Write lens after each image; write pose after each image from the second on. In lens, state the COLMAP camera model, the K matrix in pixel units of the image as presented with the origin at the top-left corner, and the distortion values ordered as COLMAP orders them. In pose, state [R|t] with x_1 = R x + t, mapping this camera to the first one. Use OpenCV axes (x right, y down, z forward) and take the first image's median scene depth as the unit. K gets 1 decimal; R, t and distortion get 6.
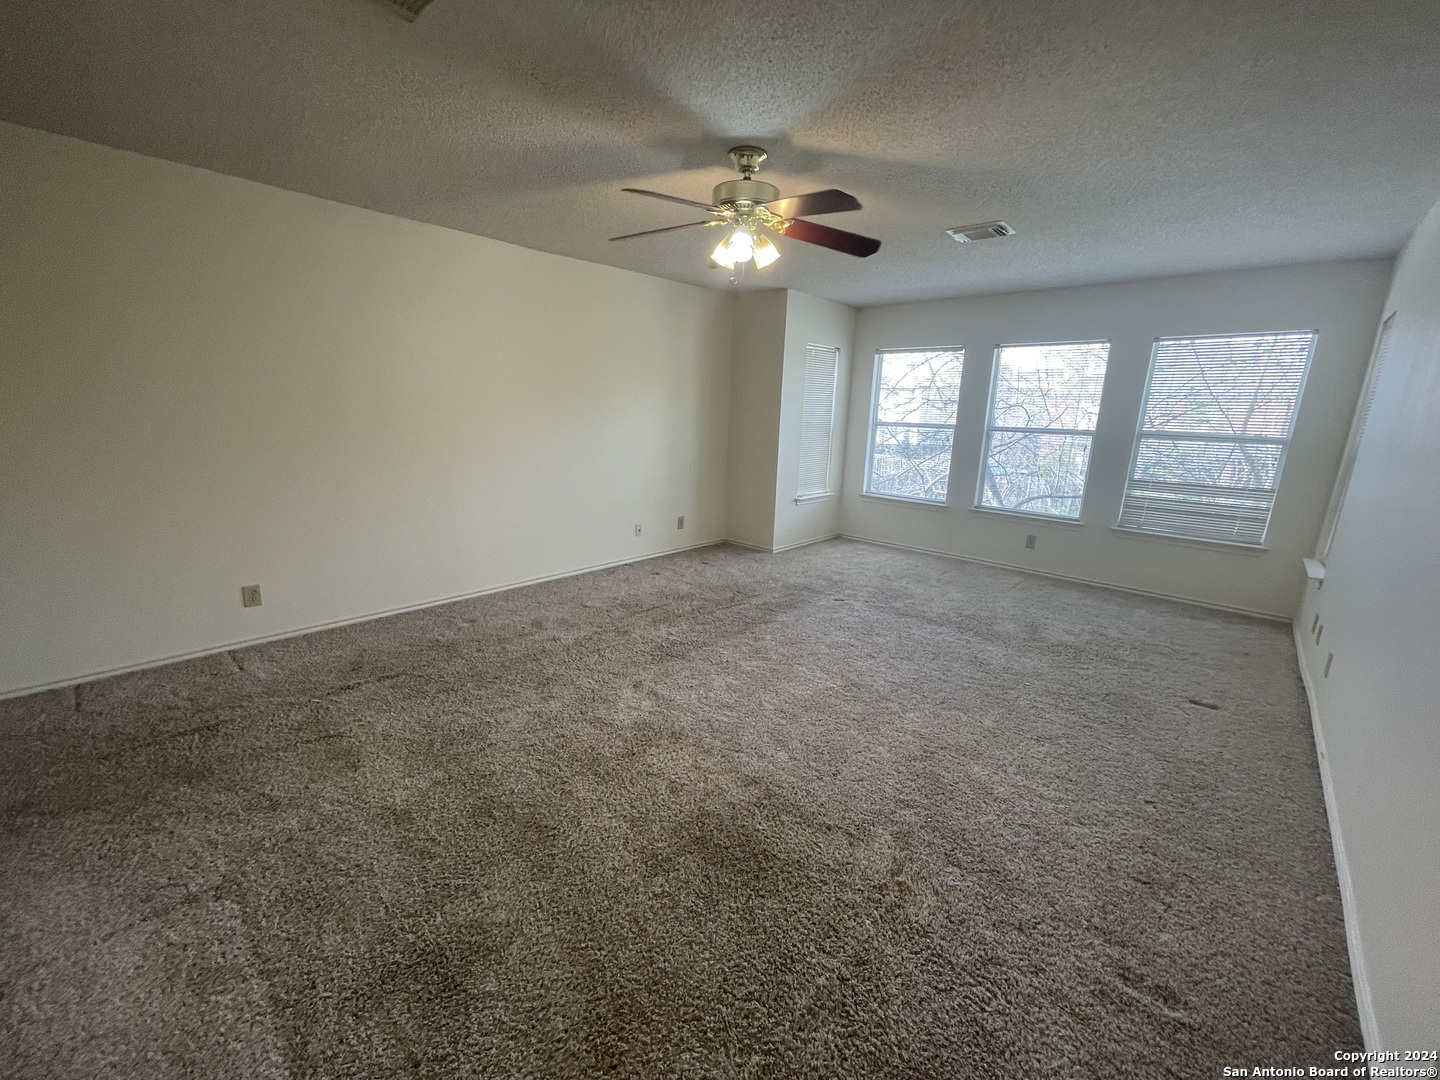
lens RADIAL K [[577.7, 0, 720.0], [0, 577.7, 540.0], [0, 0, 1]] dist [0.013766, 0.000035]
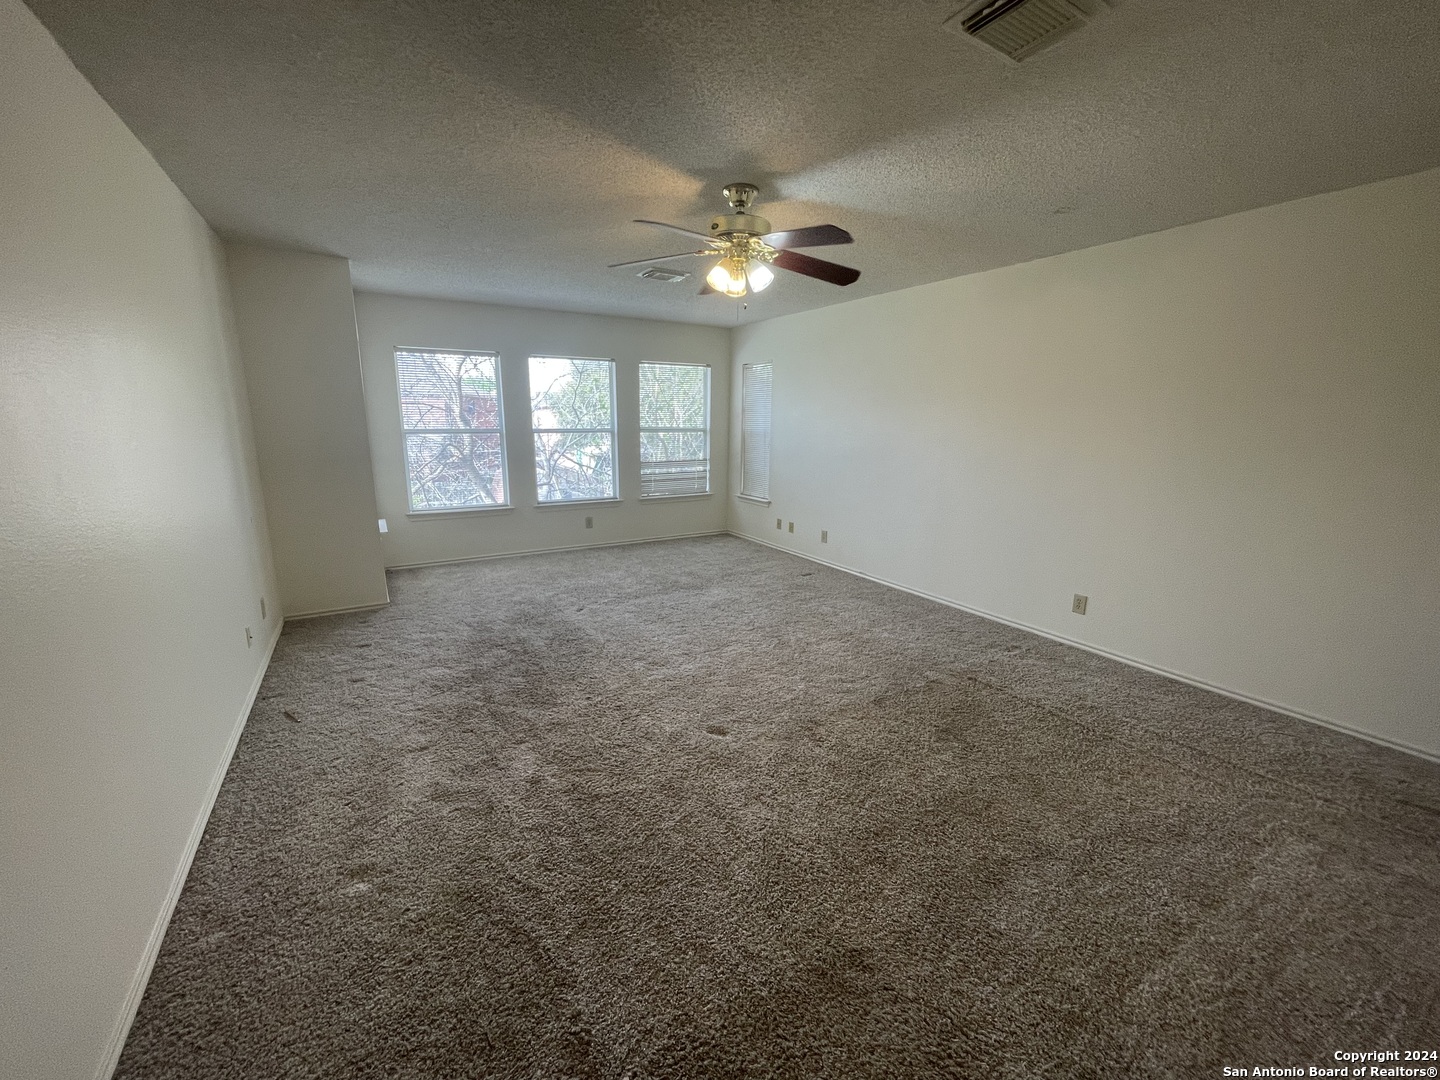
lens RADIAL K [[577.2, 0, 720.0], [0, 577.2, 540.0], [0, 0, 1]] dist [0.000612, 0.000018]
pose [[0.293116, -0.223943, 0.929480, -0.574363], [0.219204, 0.962025, 0.162657, -0.111241], [-0.930609, 0.156069, 0.331074, 0.408368]]
